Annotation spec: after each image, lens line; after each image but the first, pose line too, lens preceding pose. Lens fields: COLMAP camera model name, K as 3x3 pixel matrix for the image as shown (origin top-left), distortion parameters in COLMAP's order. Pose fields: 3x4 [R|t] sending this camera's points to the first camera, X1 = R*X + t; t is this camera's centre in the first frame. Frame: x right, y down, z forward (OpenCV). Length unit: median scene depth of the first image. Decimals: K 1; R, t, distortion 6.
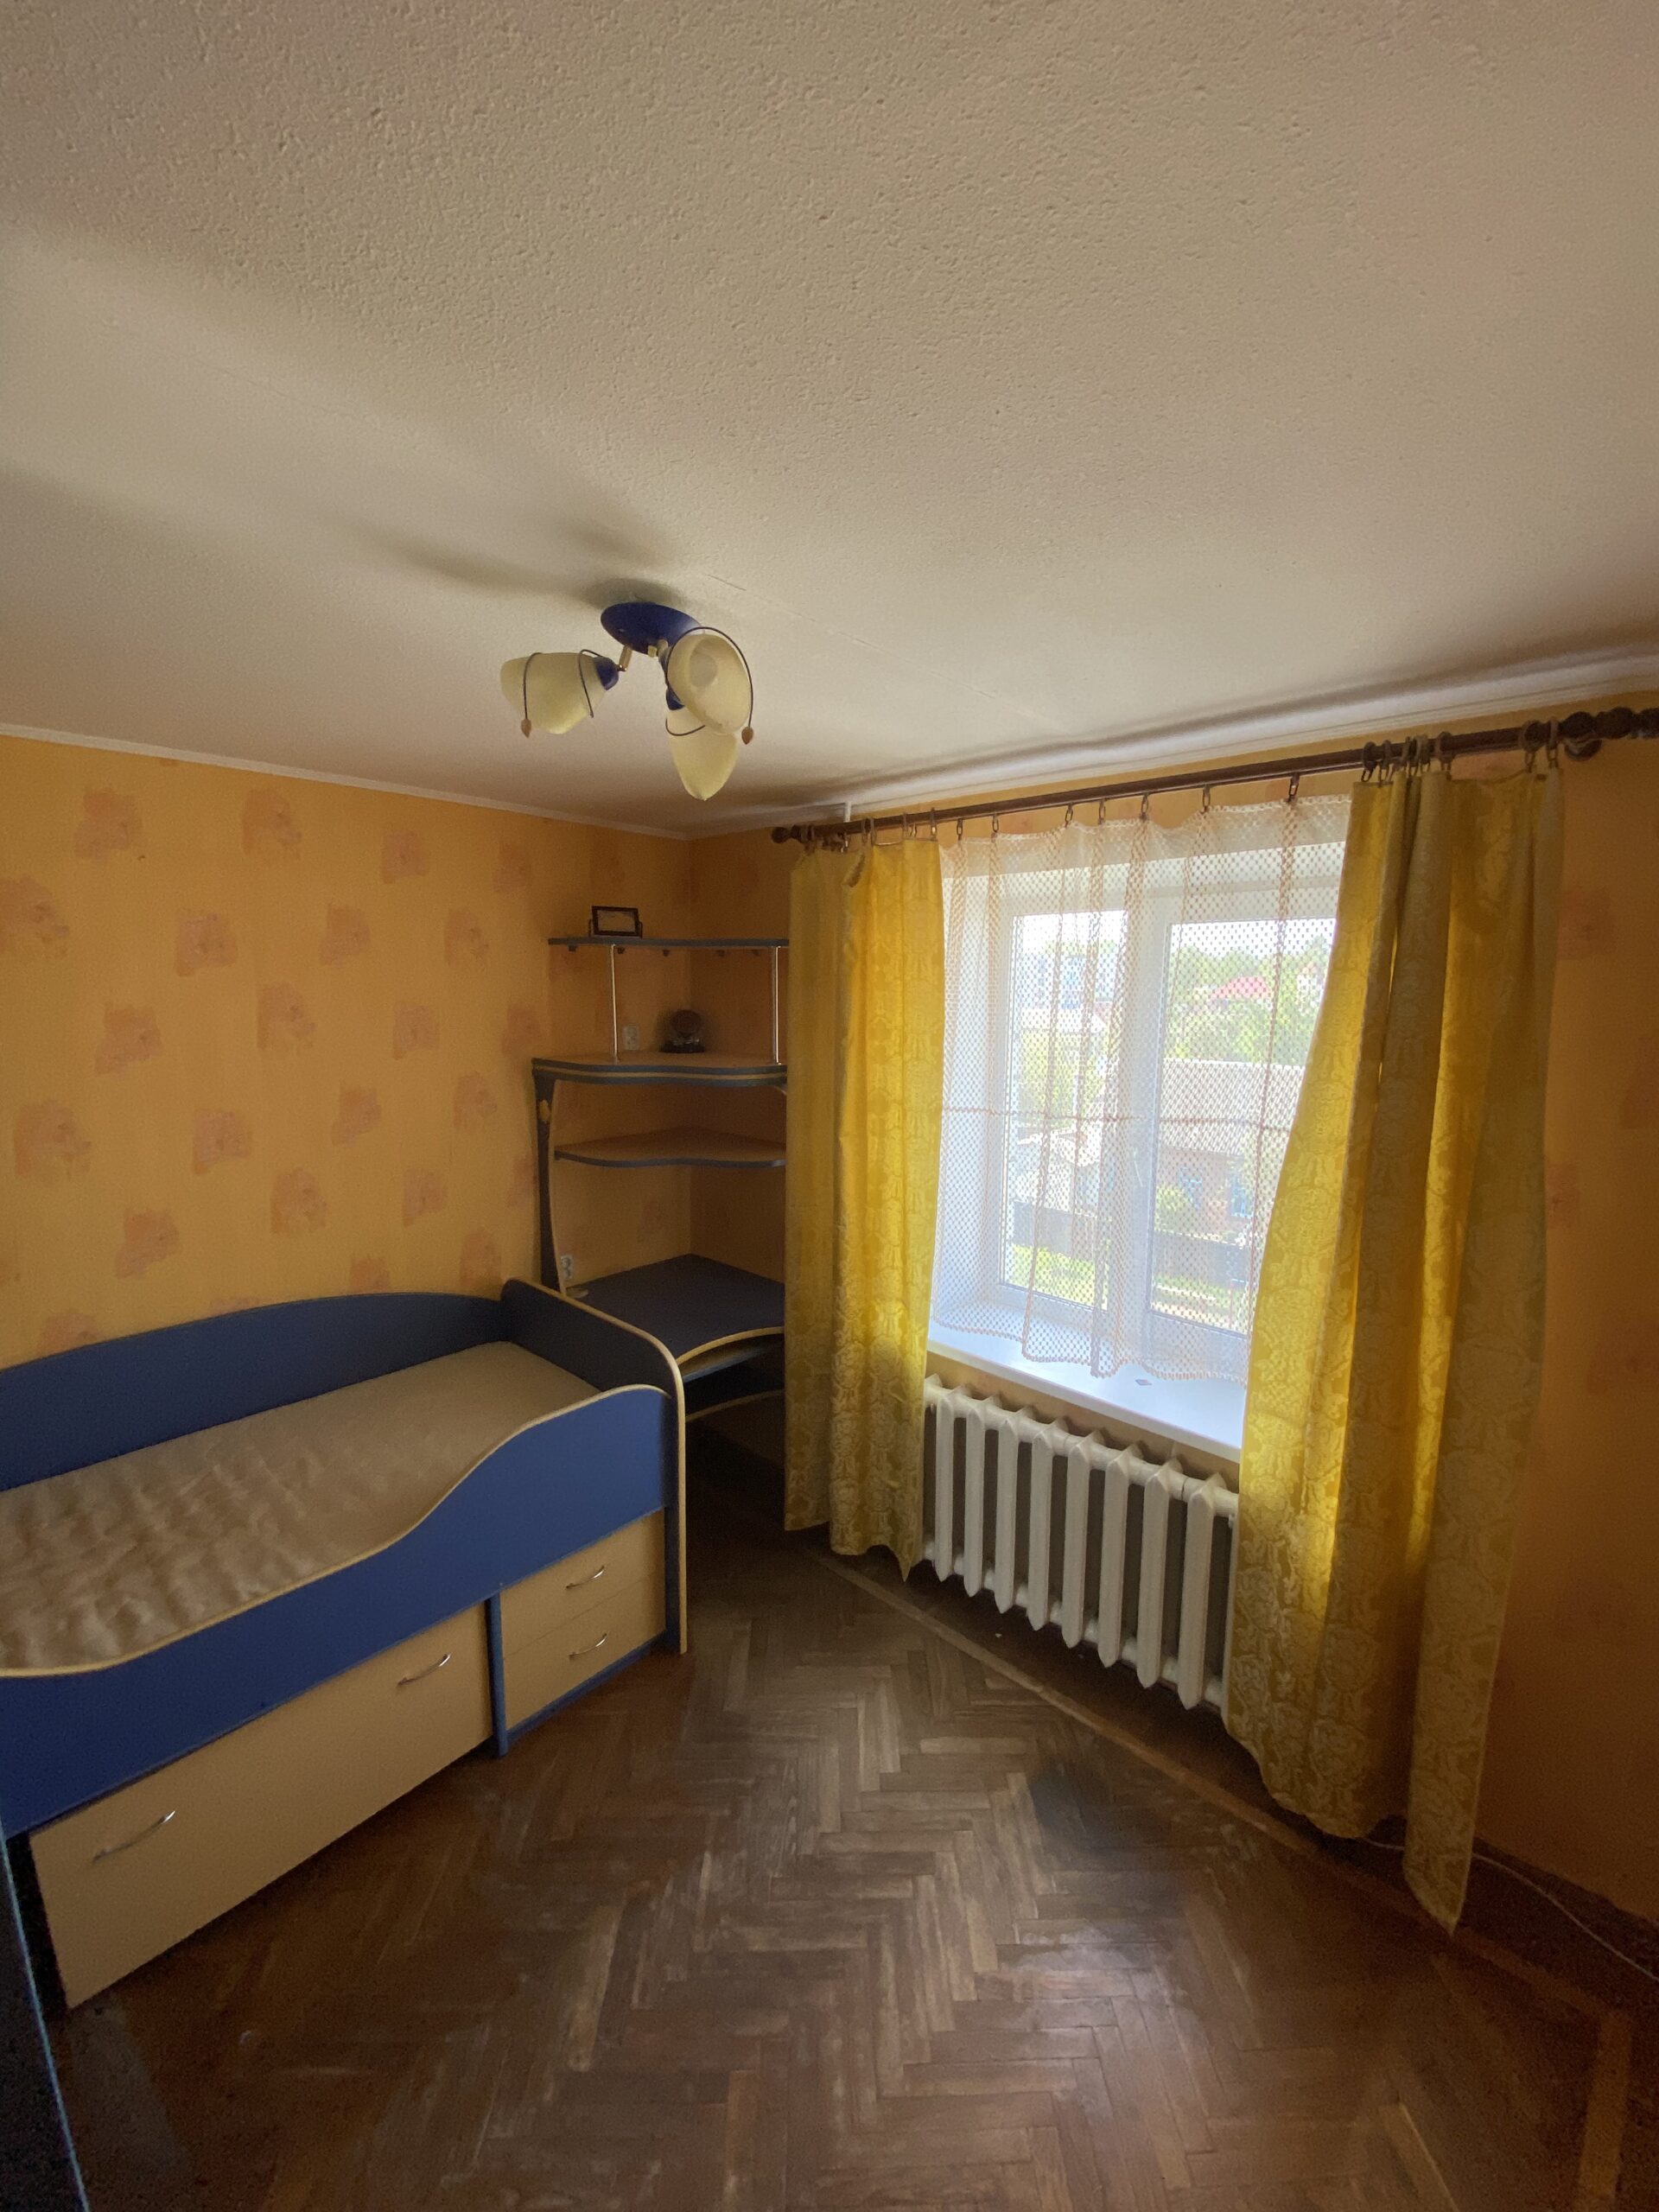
lens RADIAL K [[900.0, 0, 833.2], [0, 900.0, 1095.4], [0, 0, 1]] dist [0.024956, -0.021431]
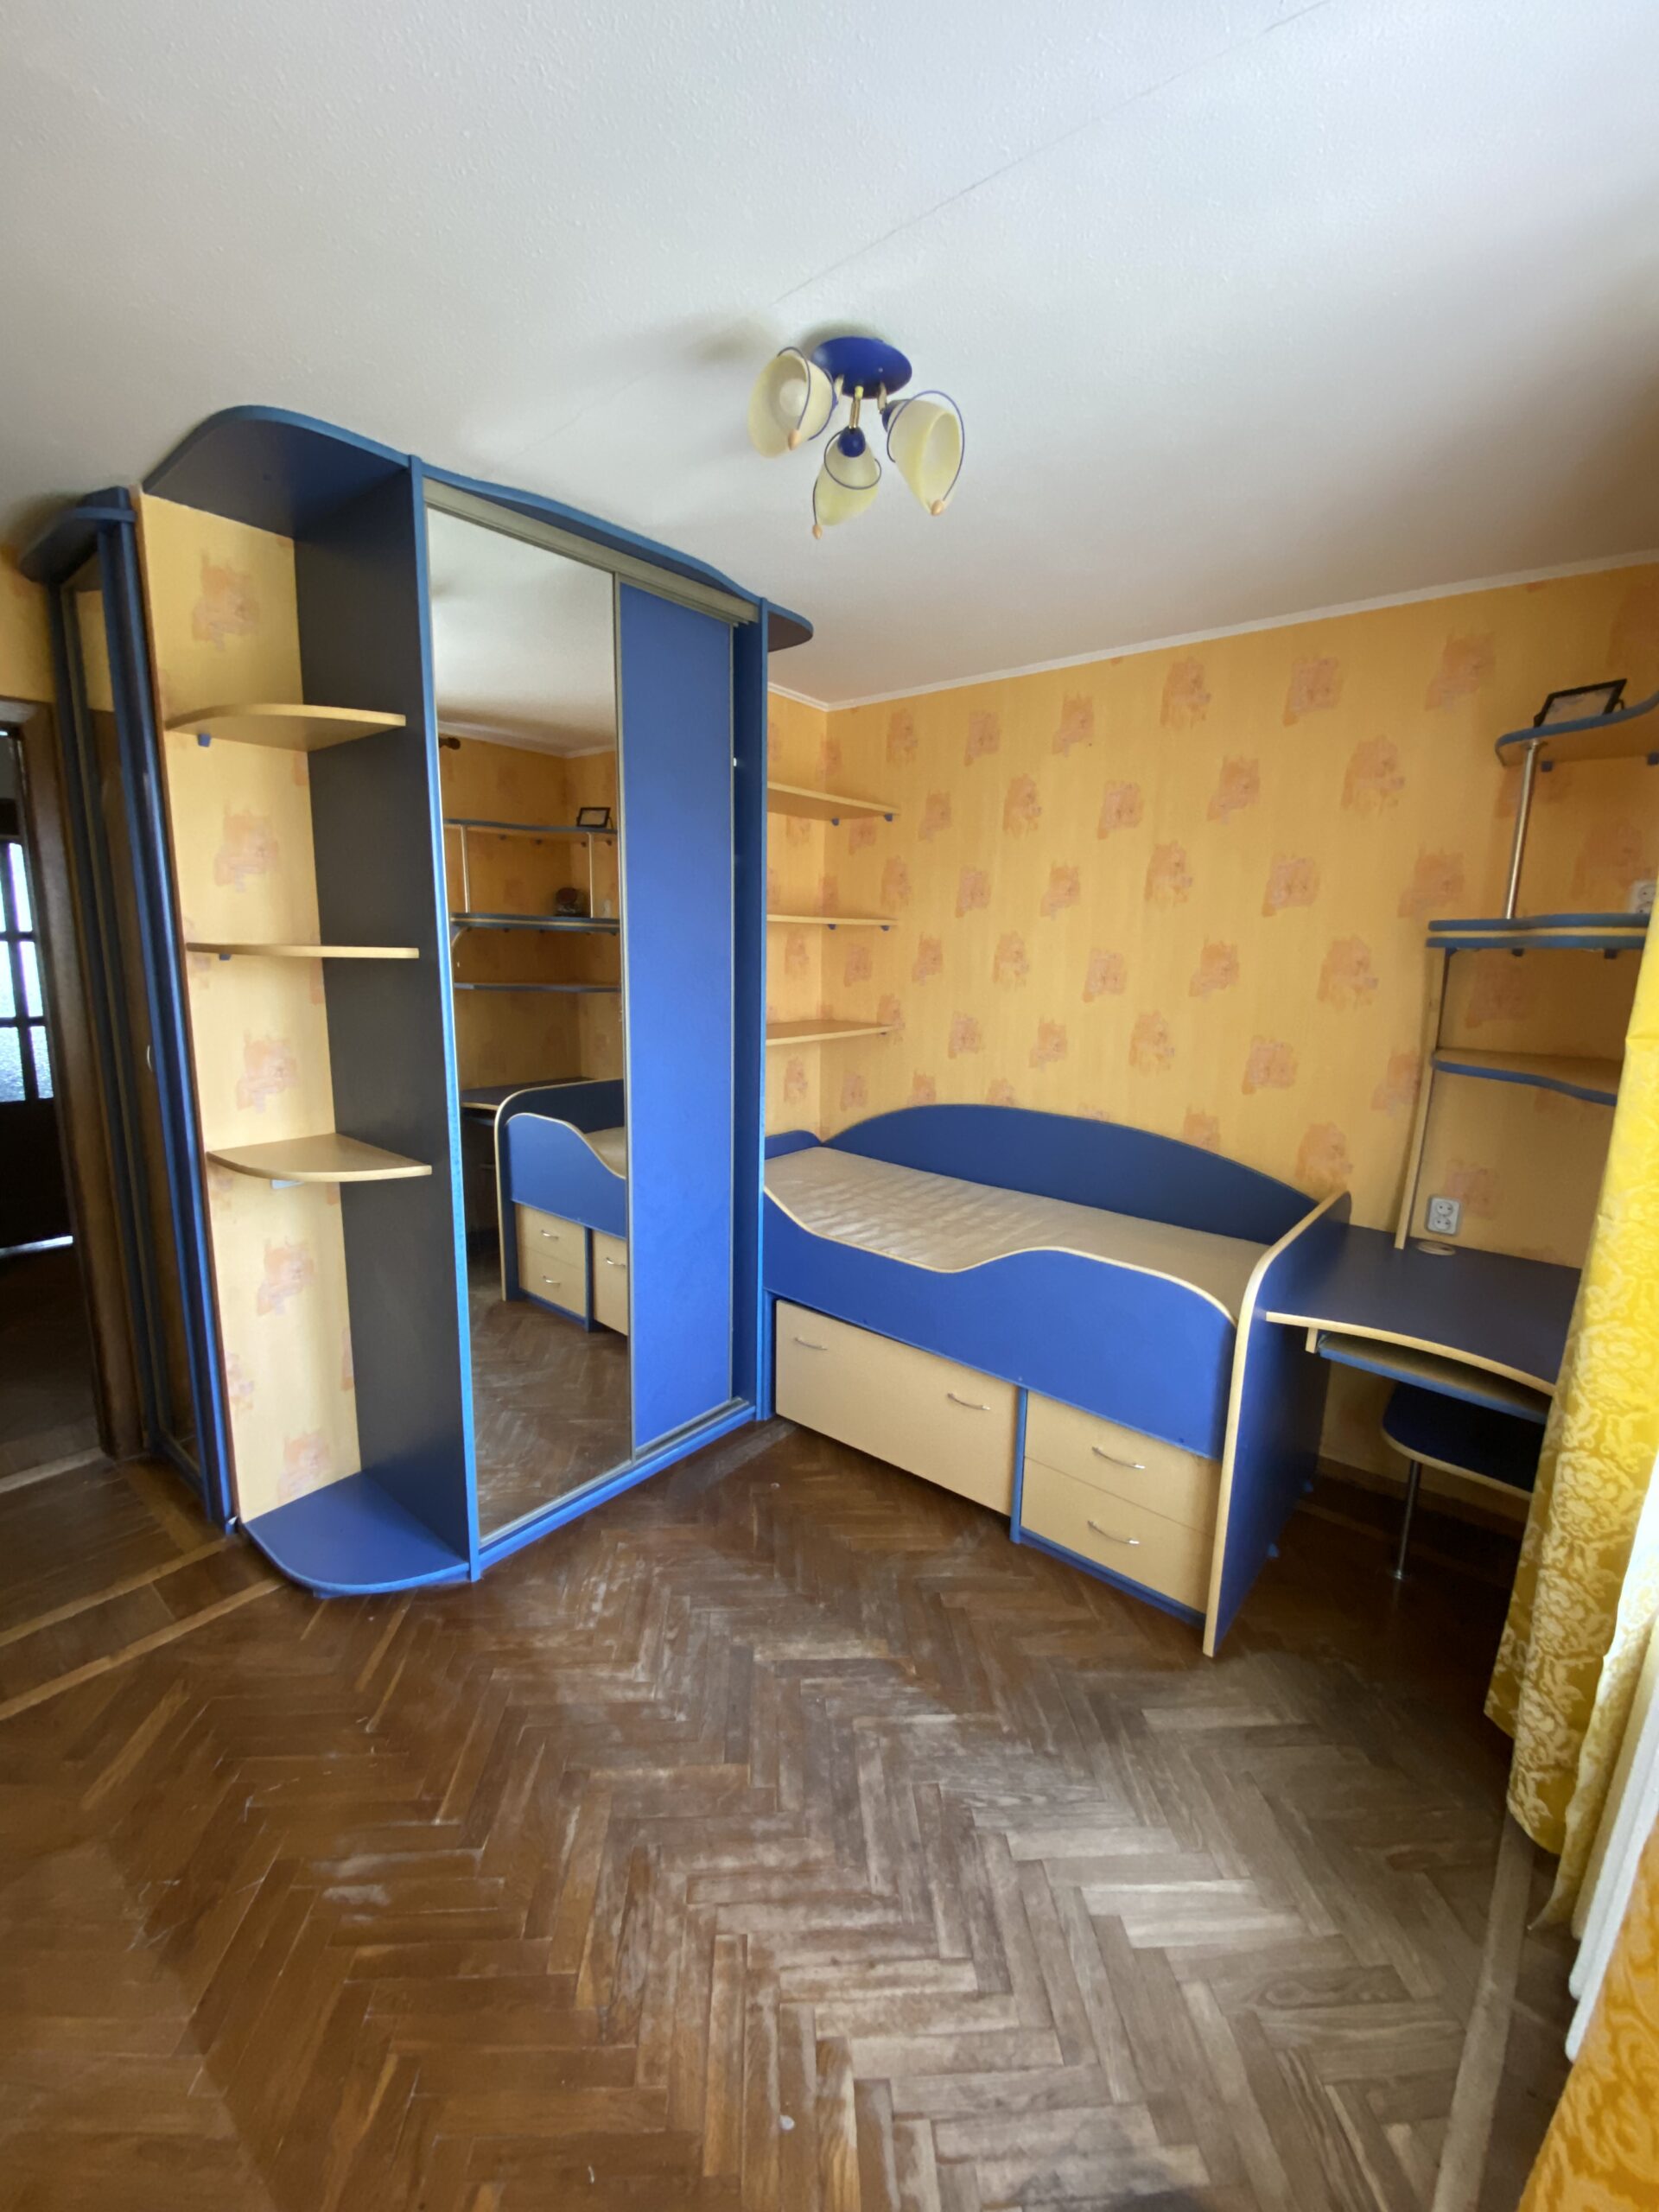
lens RADIAL K [[900.0, 0, 833.2], [0, 900.0, 1095.4], [0, 0, 1]] dist [0.024956, -0.021431]
pose [[0.046231, 0.171365, -0.984122, 0.647760], [-0.148004, 0.975477, 0.162906, 0.079108], [0.987906, 0.138123, 0.070460, 0.708721]]
